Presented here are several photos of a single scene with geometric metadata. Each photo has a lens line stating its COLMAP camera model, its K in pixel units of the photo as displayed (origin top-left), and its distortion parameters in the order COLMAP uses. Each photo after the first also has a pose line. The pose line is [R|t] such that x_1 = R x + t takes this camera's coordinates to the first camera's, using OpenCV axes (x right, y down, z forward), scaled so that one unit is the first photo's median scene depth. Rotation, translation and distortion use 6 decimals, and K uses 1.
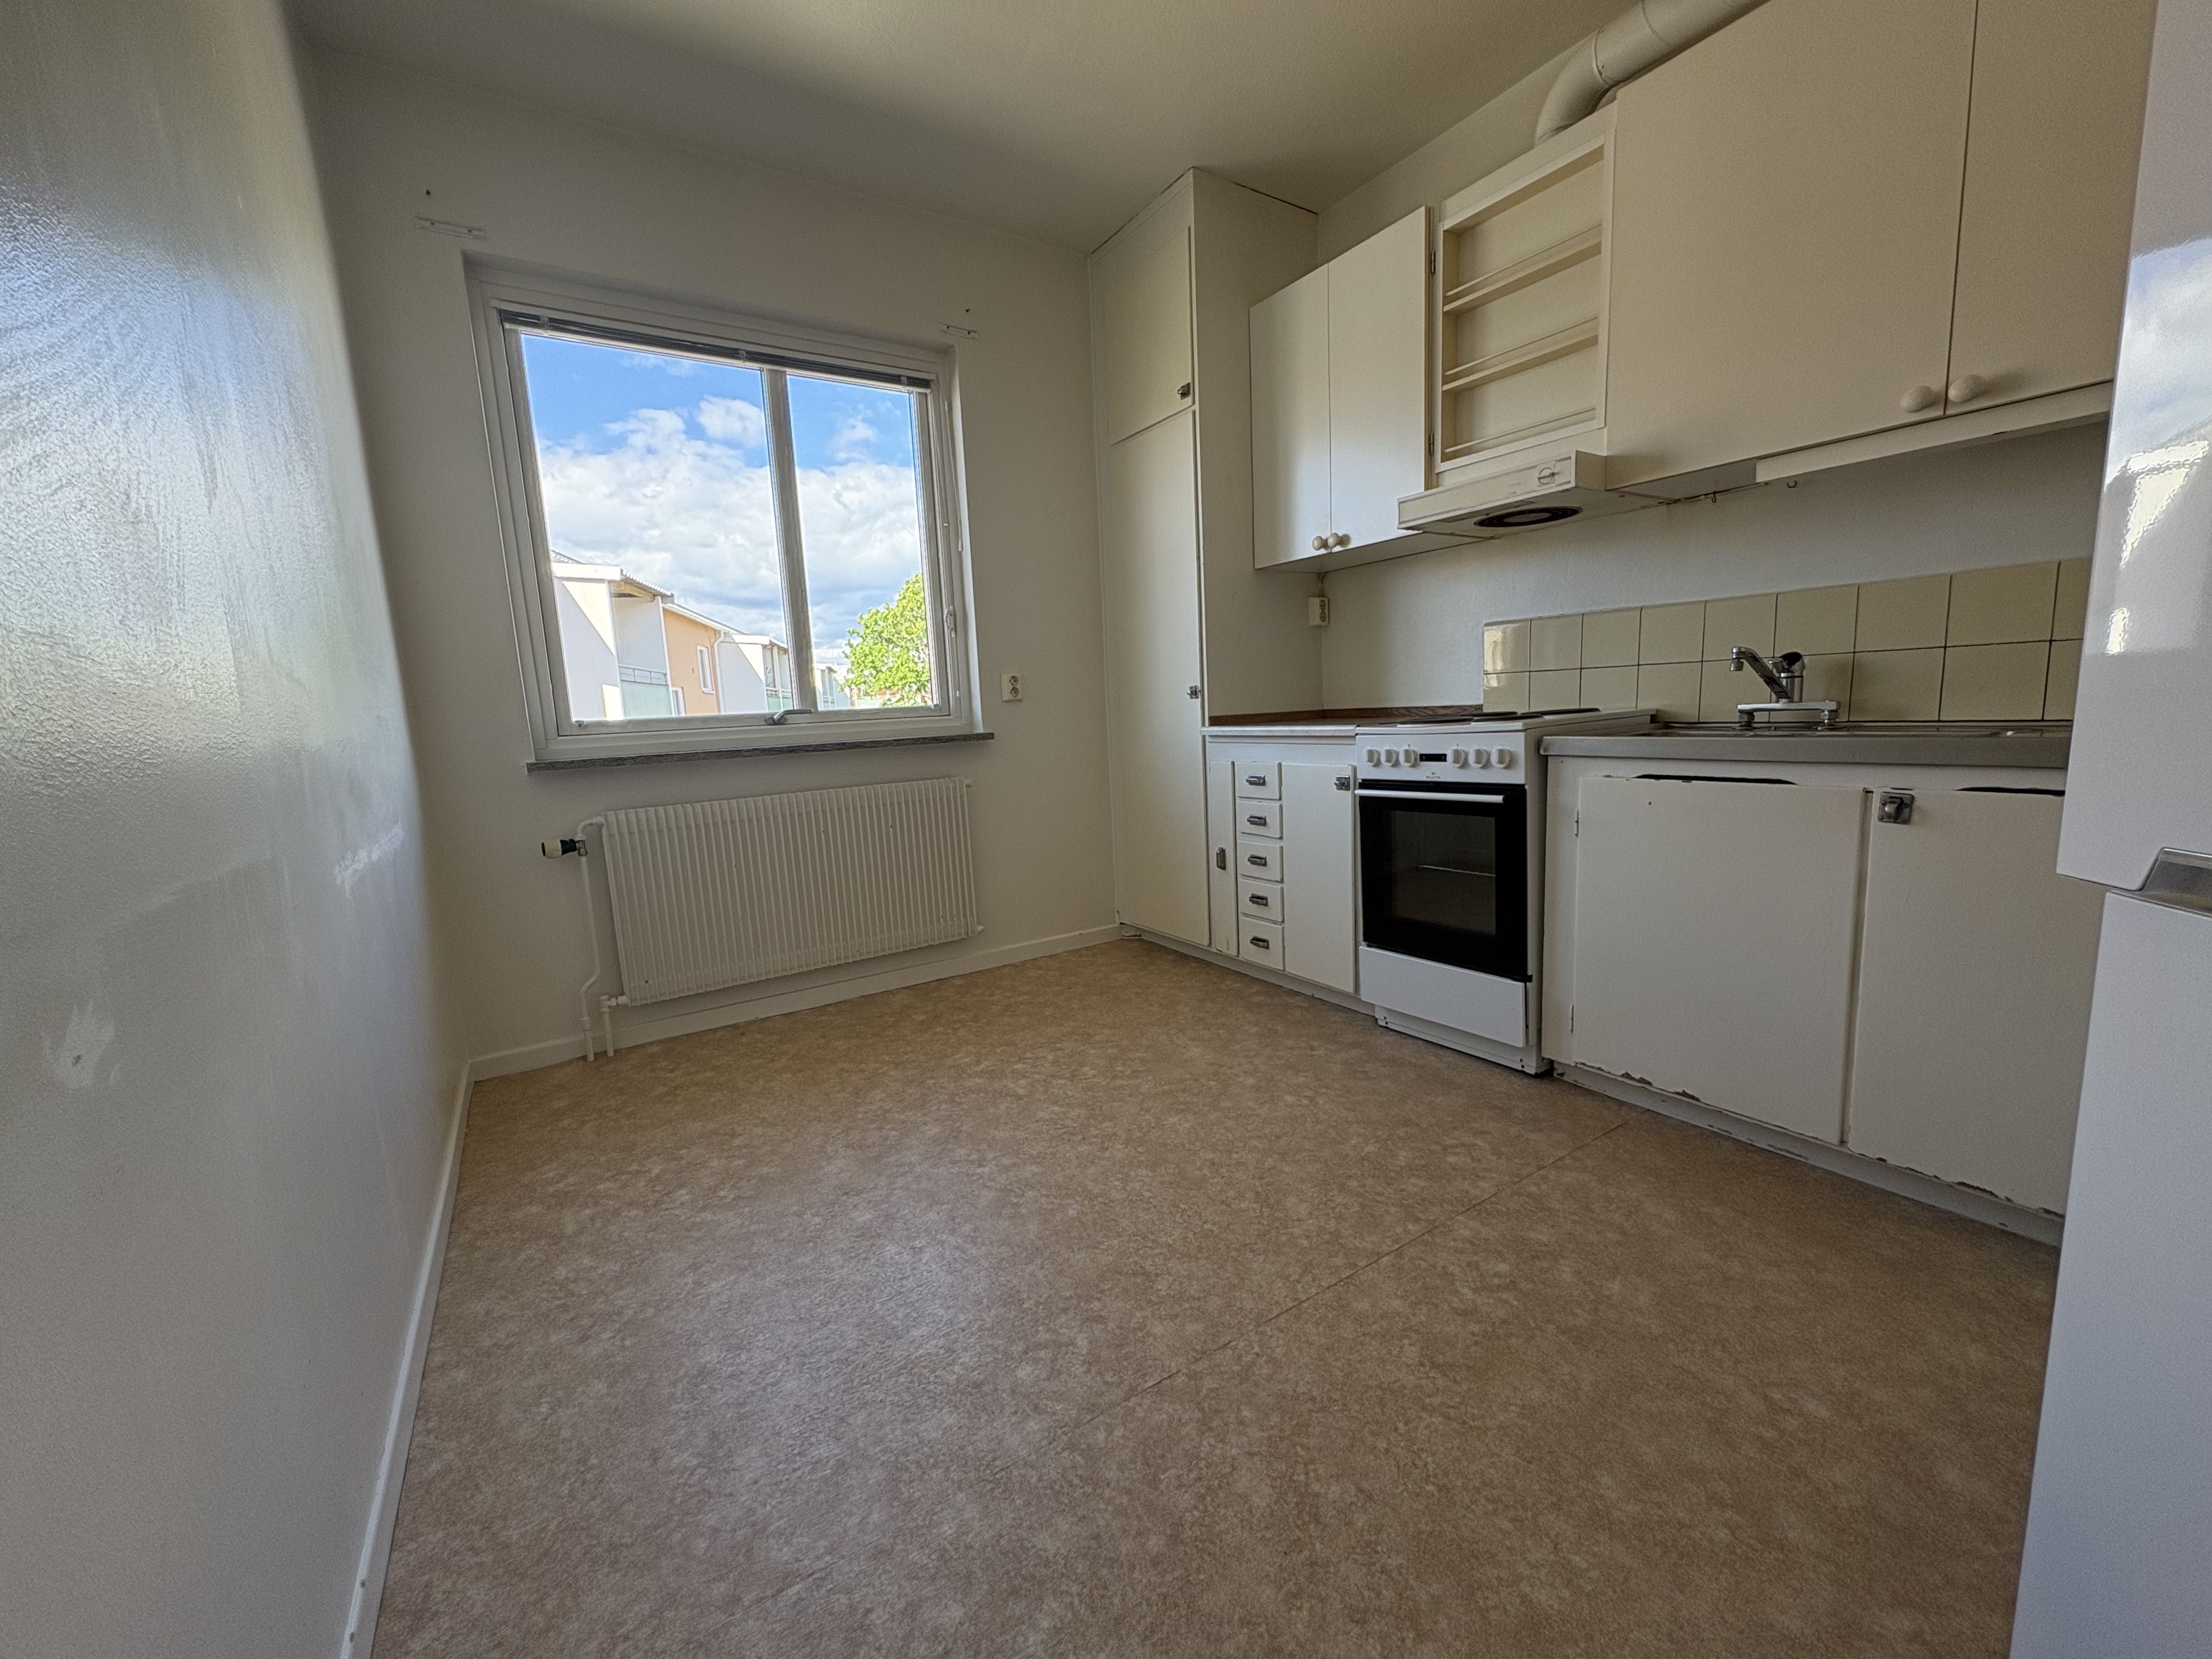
lens RADIAL K [[878.3, 0, 1106.0], [0, 878.3, 829.5], [0, 0, 1]] dist [-0.001283, -0.000074]
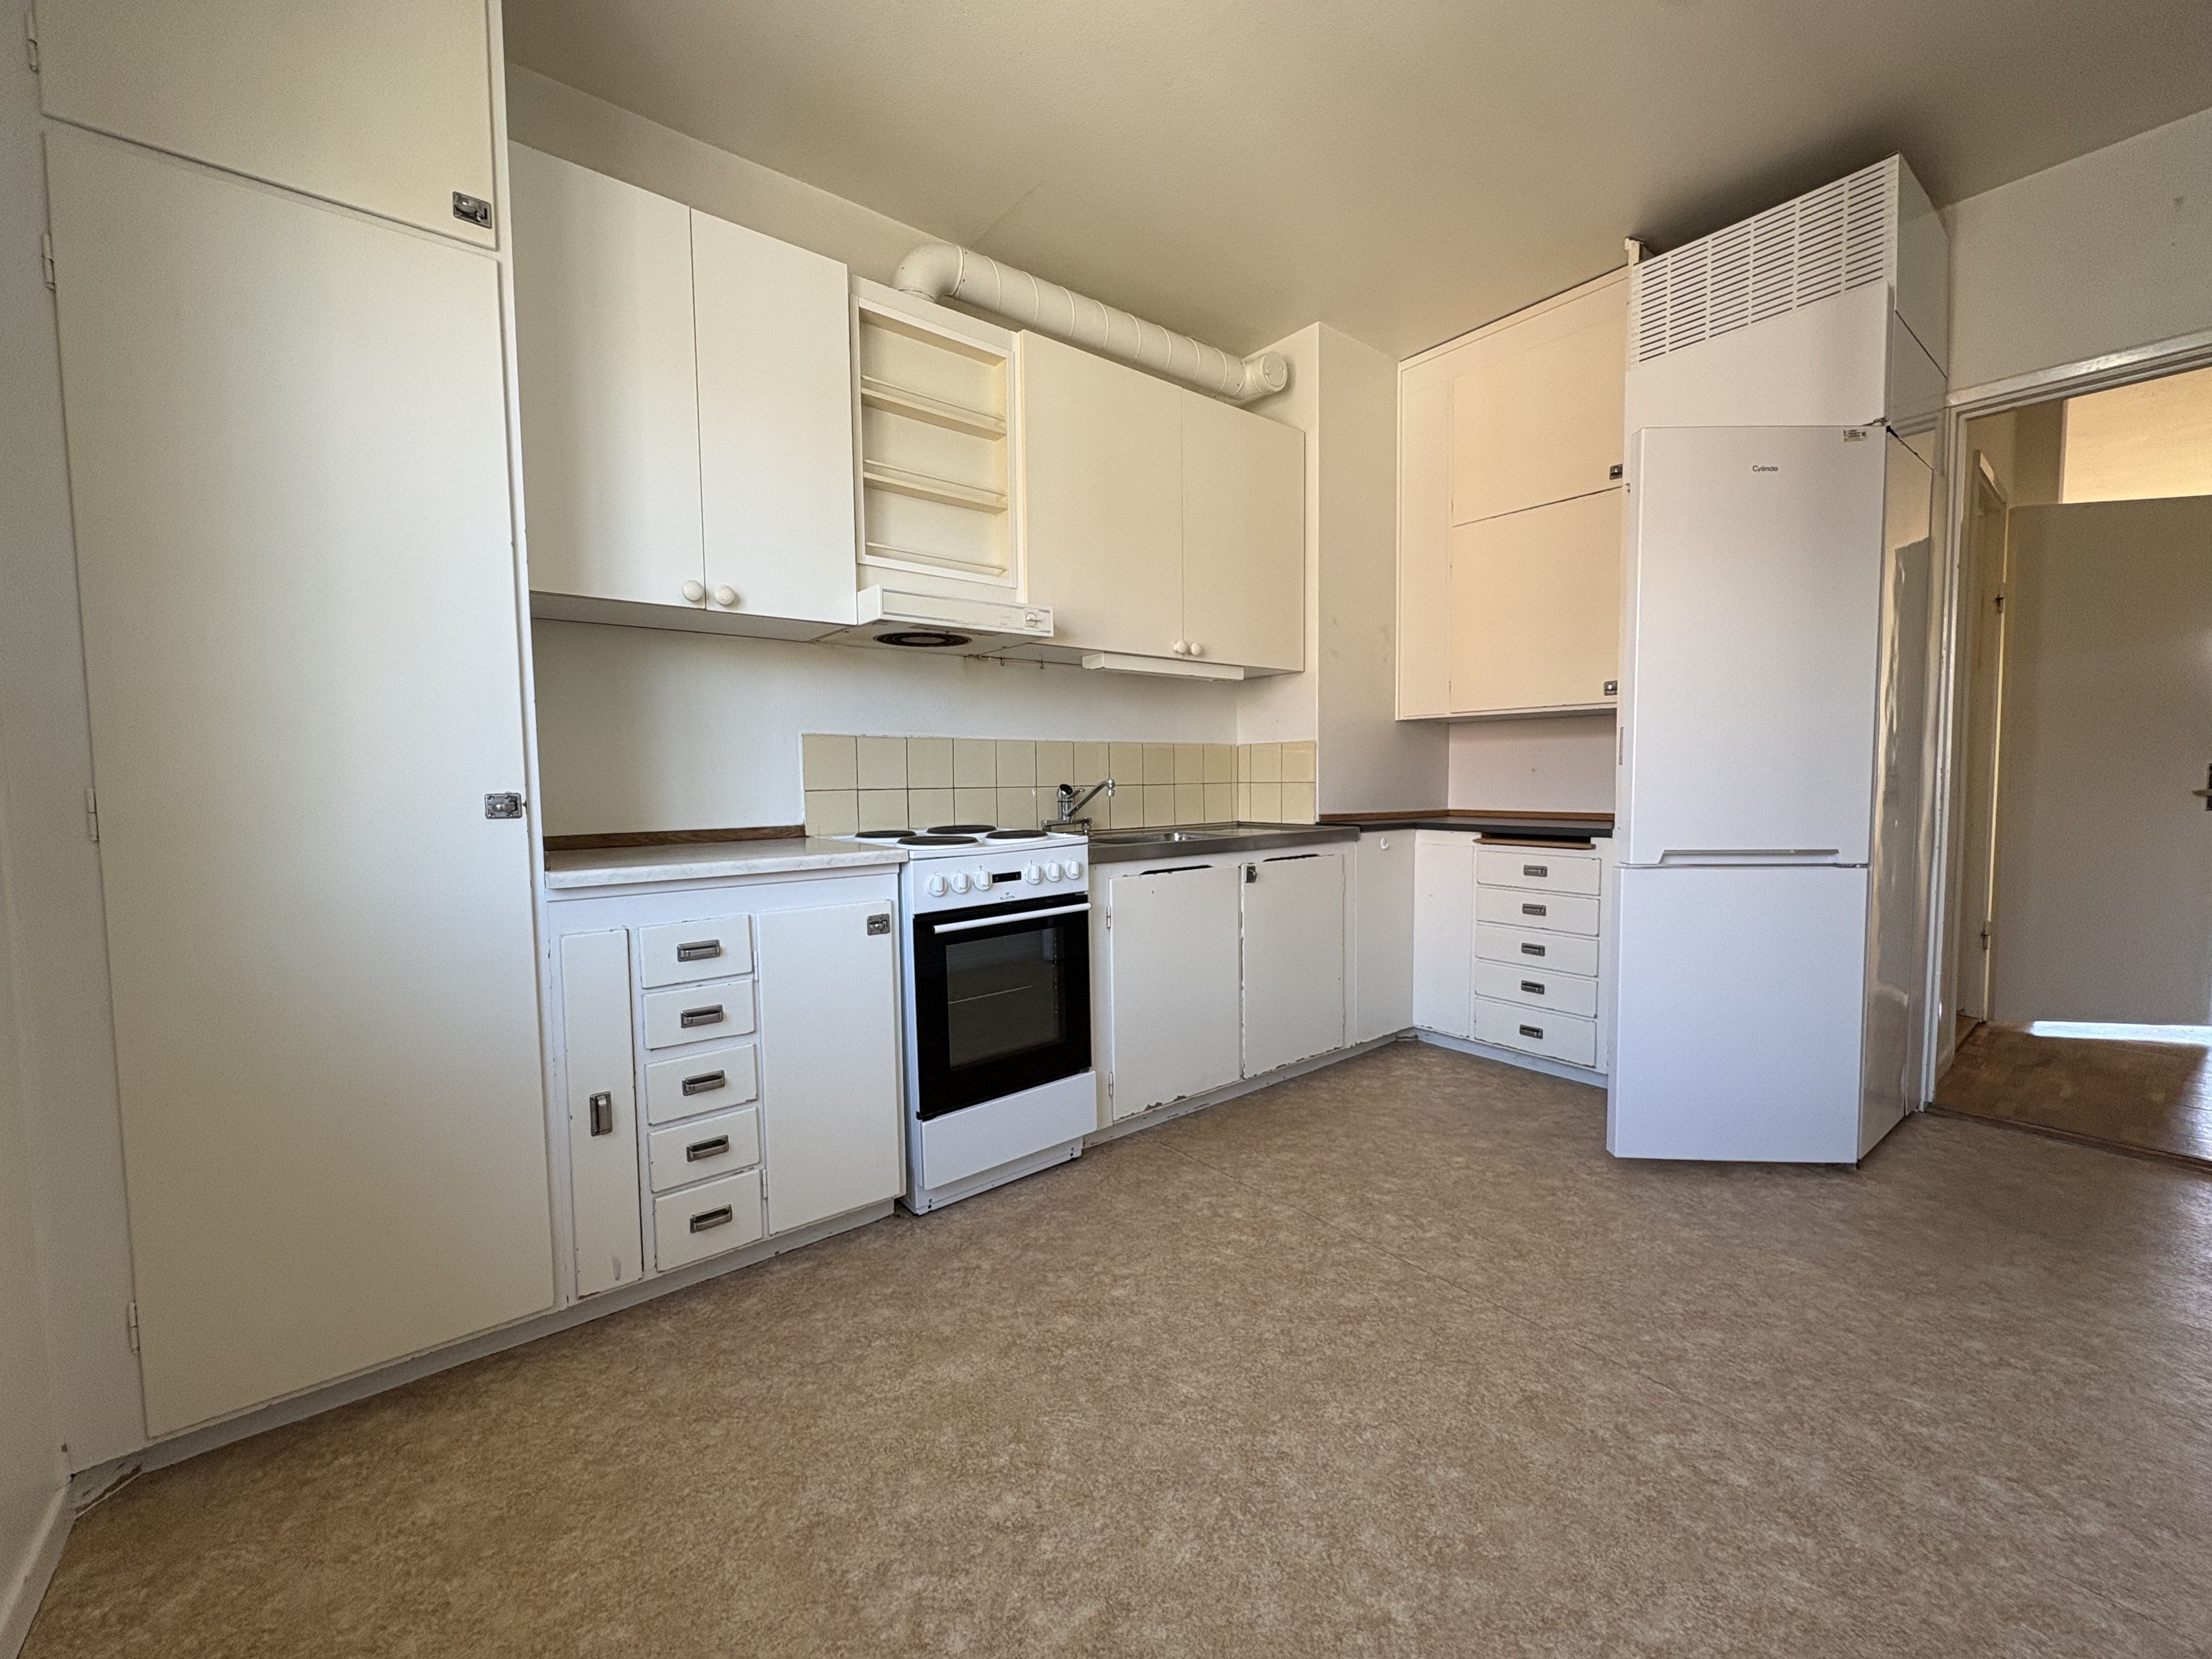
lens RADIAL K [[878.3, 0, 1106.0], [0, 878.3, 829.5], [0, 0, 1]] dist [-0.001283, -0.000074]
pose [[-0.098875, -0.007178, 0.995074, -0.544542], [0.158314, 0.987124, 0.022852, -0.128546], [-0.982426, 0.159793, -0.096465, 0.917407]]
